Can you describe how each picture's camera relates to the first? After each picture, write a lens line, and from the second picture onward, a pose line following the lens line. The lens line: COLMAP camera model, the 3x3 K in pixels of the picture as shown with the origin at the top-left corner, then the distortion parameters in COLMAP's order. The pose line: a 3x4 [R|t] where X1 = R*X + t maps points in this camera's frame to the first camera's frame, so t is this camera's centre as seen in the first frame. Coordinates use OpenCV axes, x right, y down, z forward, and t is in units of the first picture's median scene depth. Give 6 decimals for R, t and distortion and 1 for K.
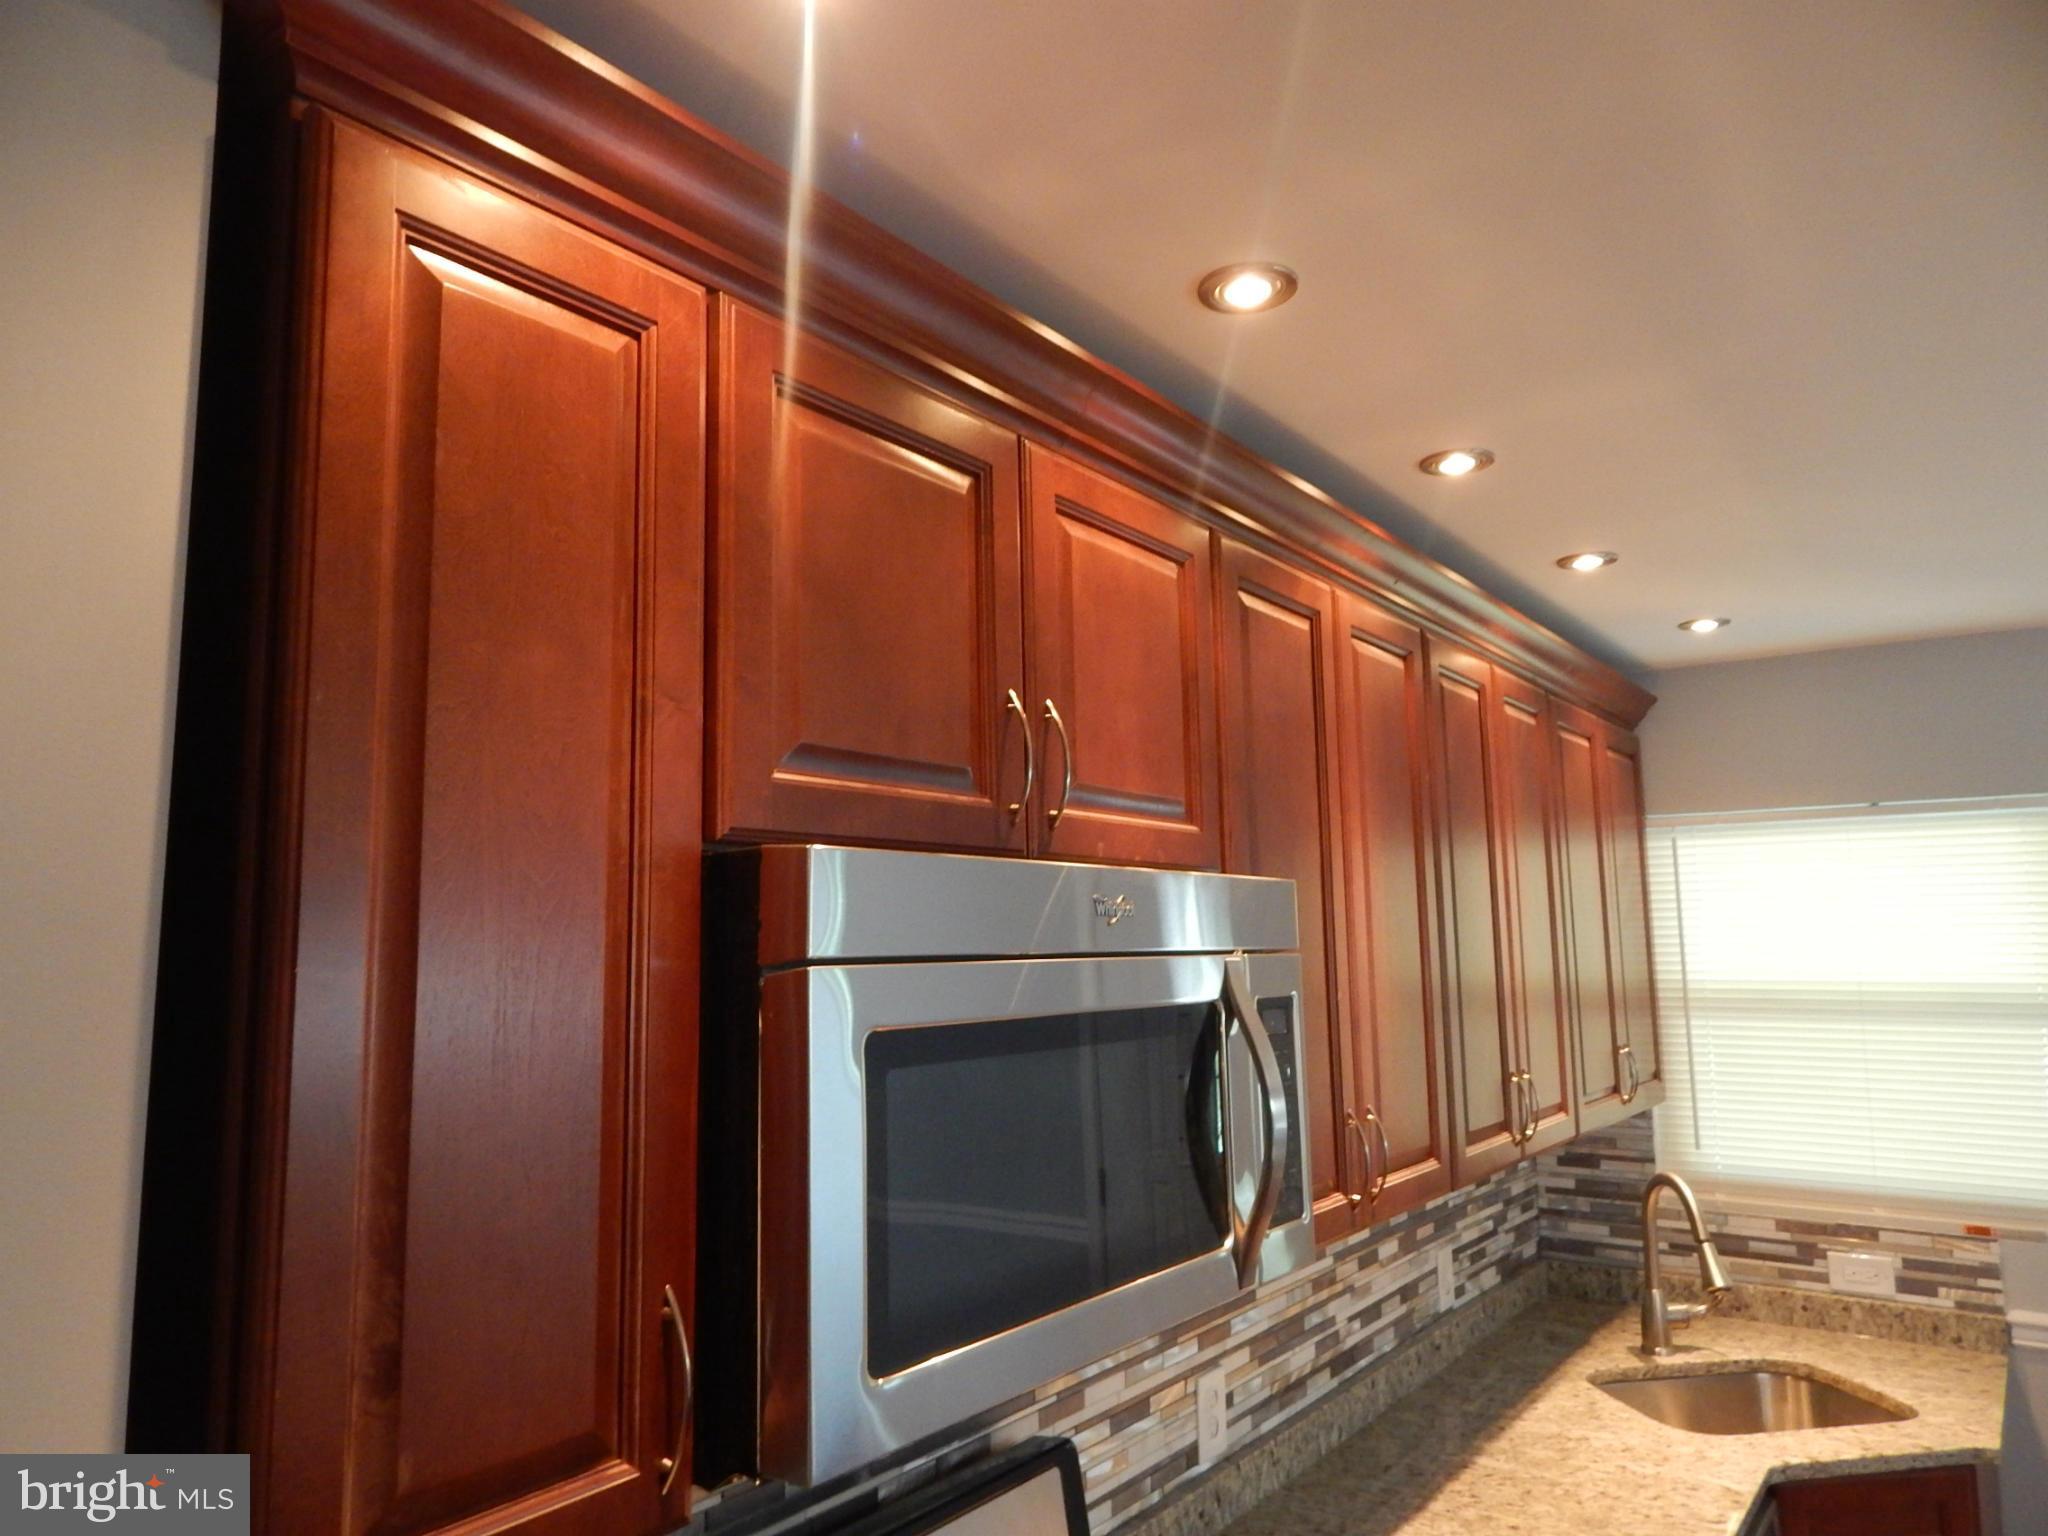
lens RADIAL K [[1357.7, 0, 1037.9], [0, 1357.7, 751.7], [0, 0, 1]] dist [0.005472, -0.011534]
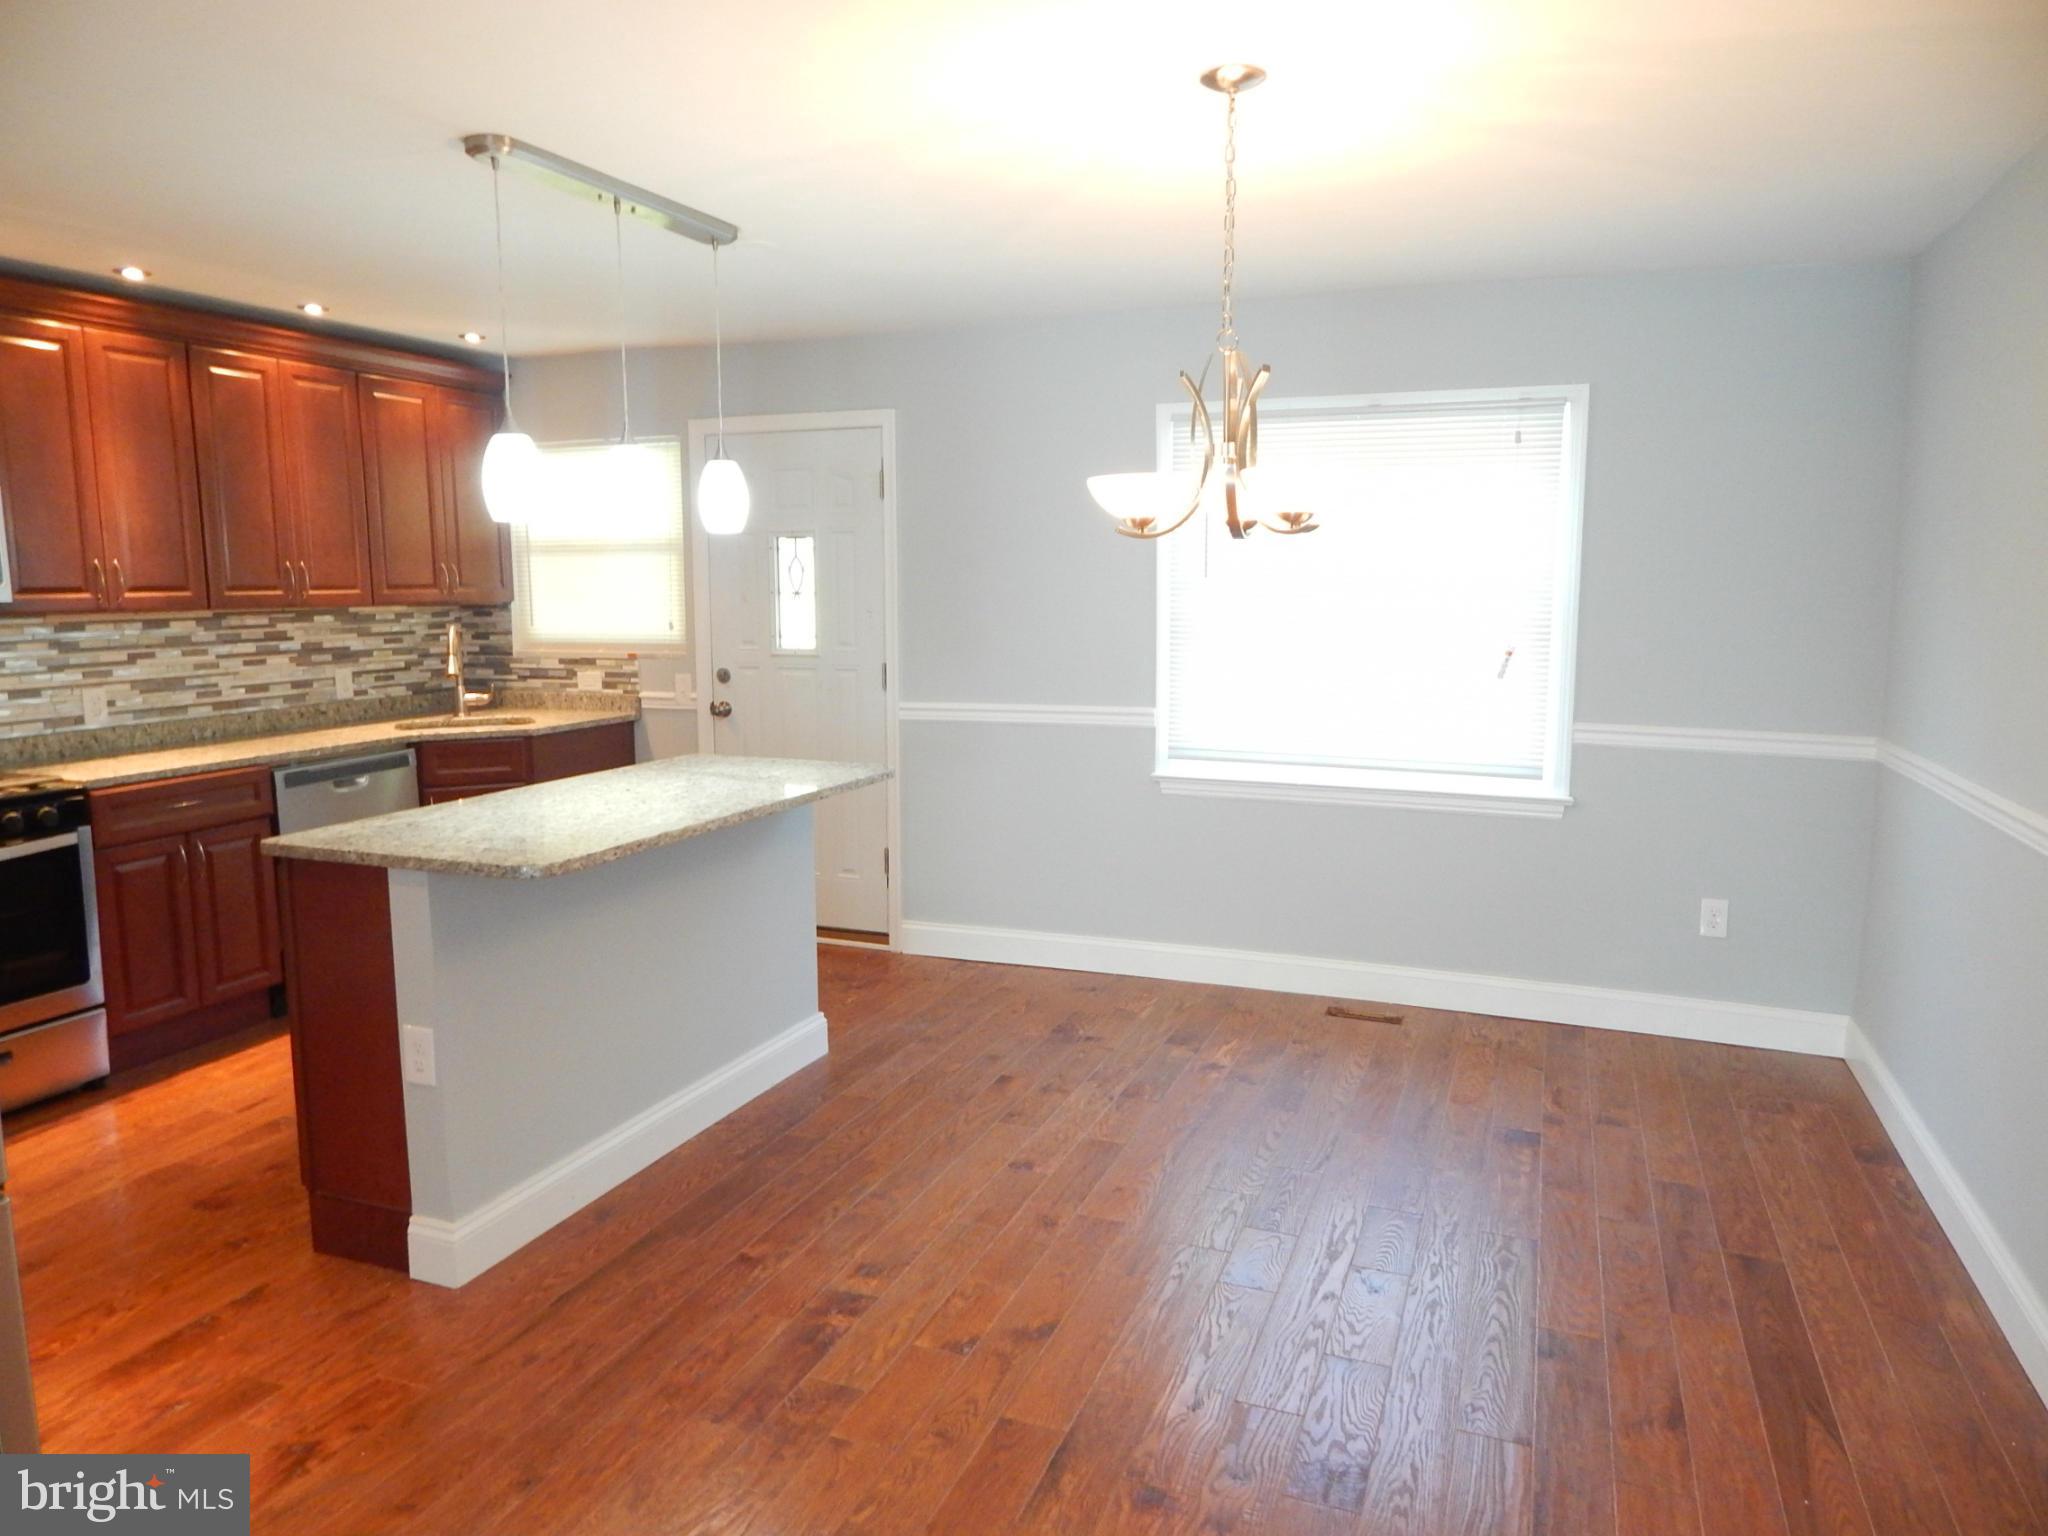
lens RADIAL K [[1357.7, 0, 1036.6], [0, 1357.7, 740.8], [0, 0, 1]] dist [0.005472, -0.011534]
pose [[0.965851, -0.032061, 0.257105, 0.814452], [-0.034739, 0.967330, 0.251129, -0.058688], [-0.256757, -0.251485, 0.933183, -1.169065]]
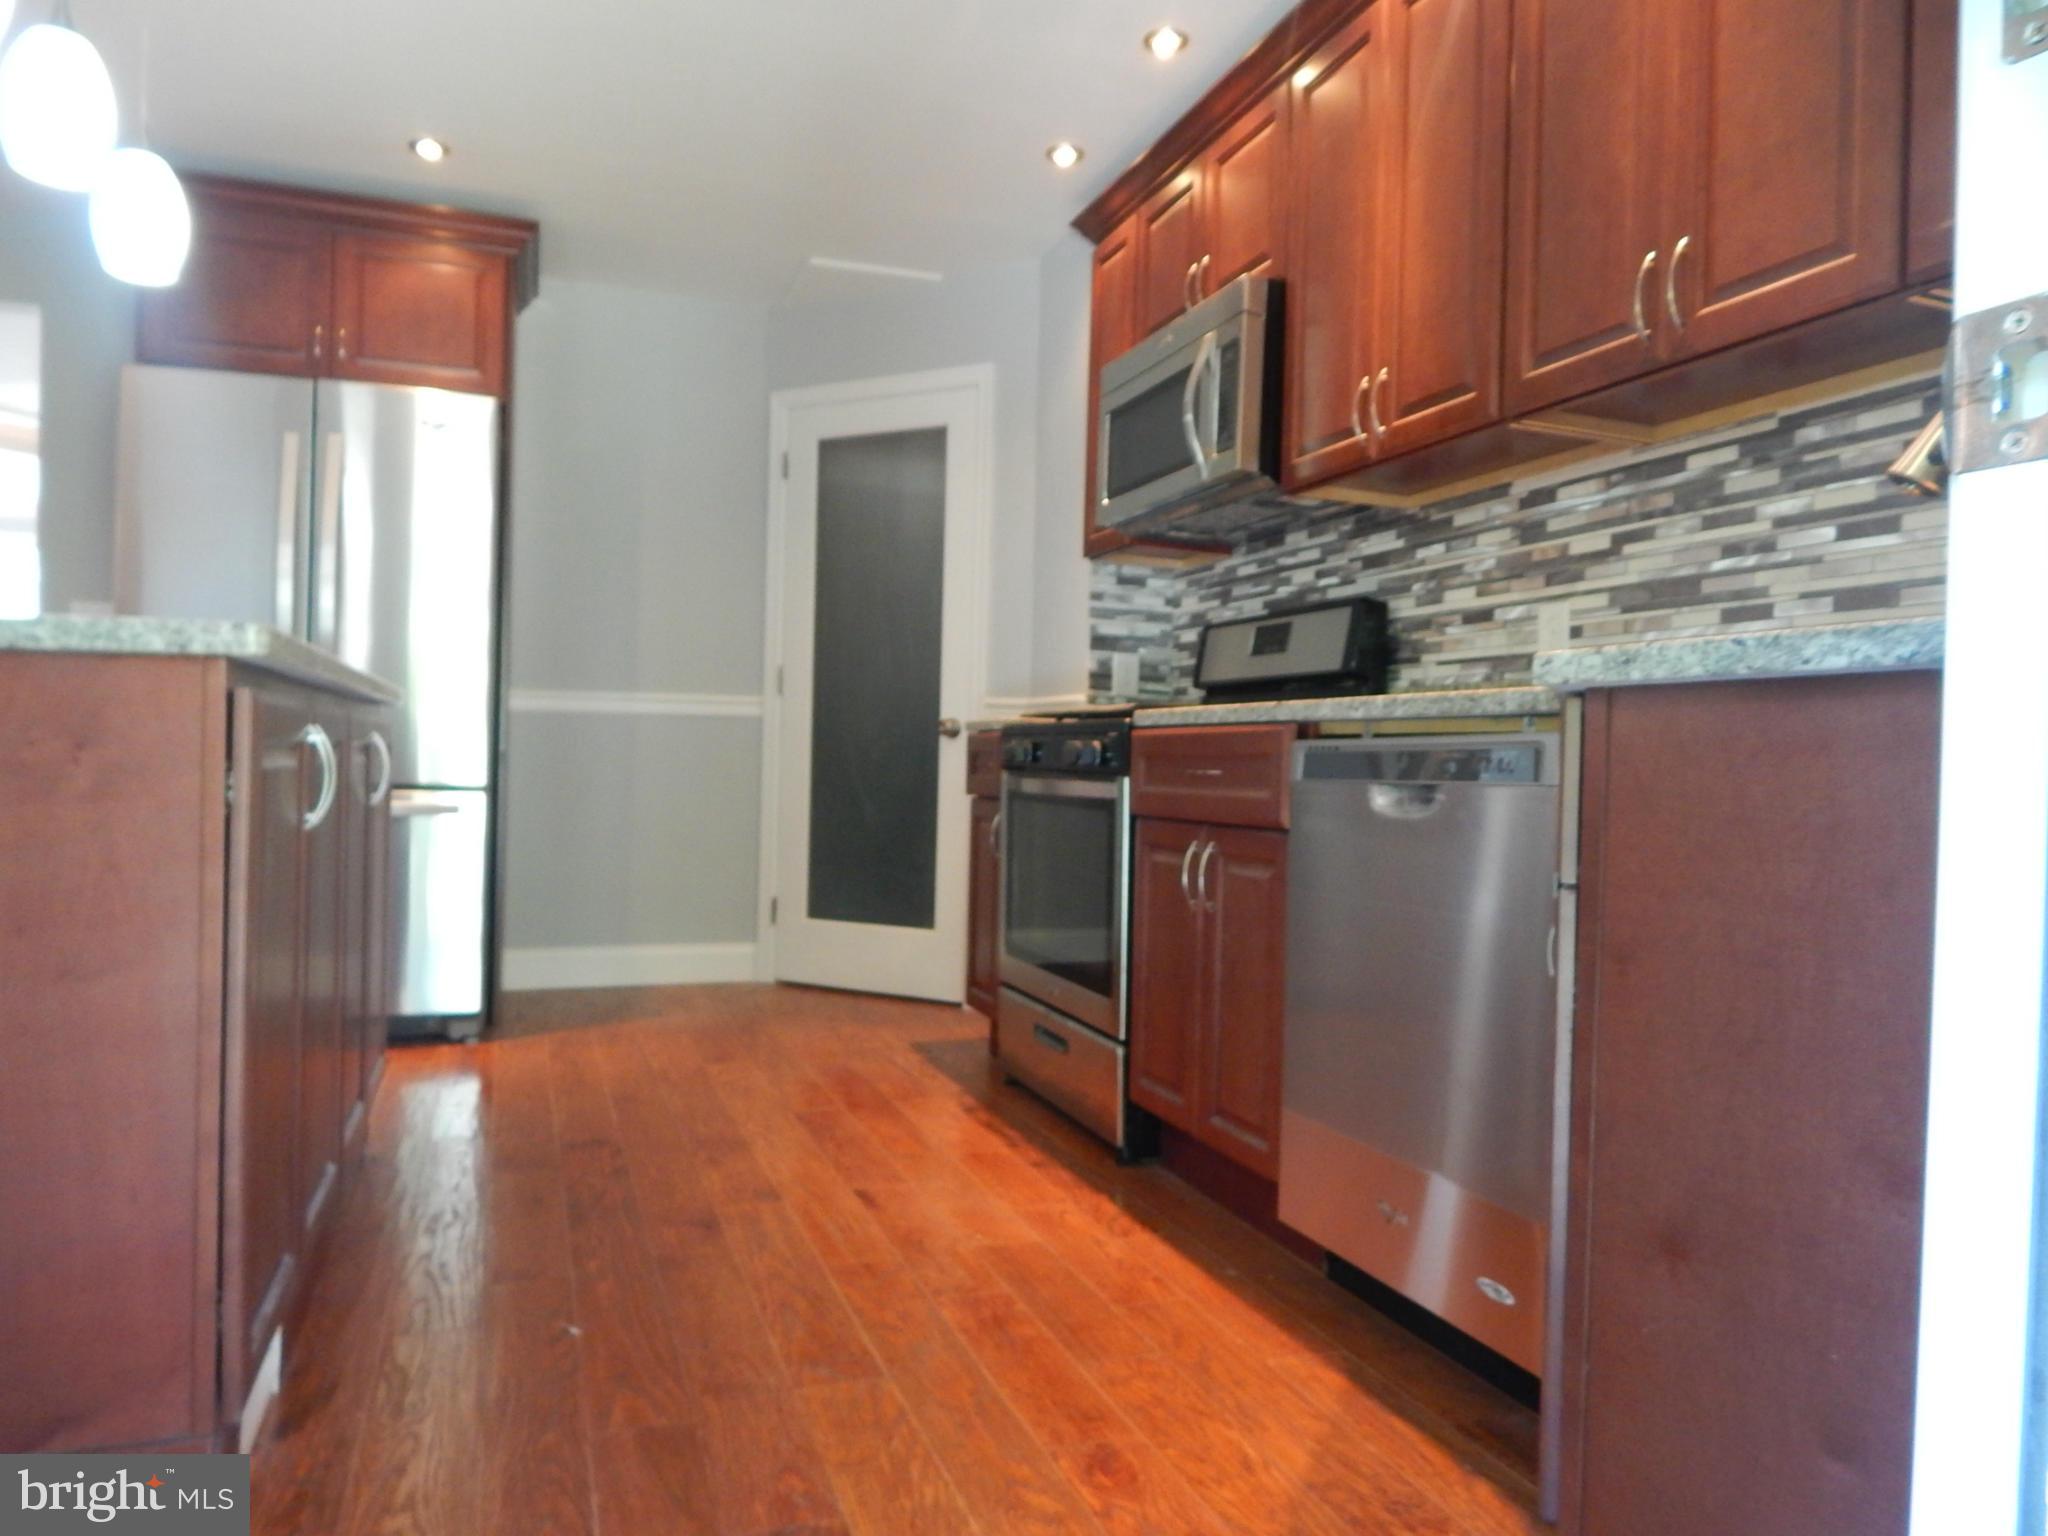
lens RADIAL K [[1357.7, 0, 1029.1], [0, 1357.7, 770.7], [0, 0, 1]] dist [0.005472, -0.011534]
pose [[-0.548307, -0.002738, -0.836273, 1.098031], [0.089036, 0.994120, -0.061631, 0.496164], [0.831524, -0.108251, -0.544839, 0.975548]]
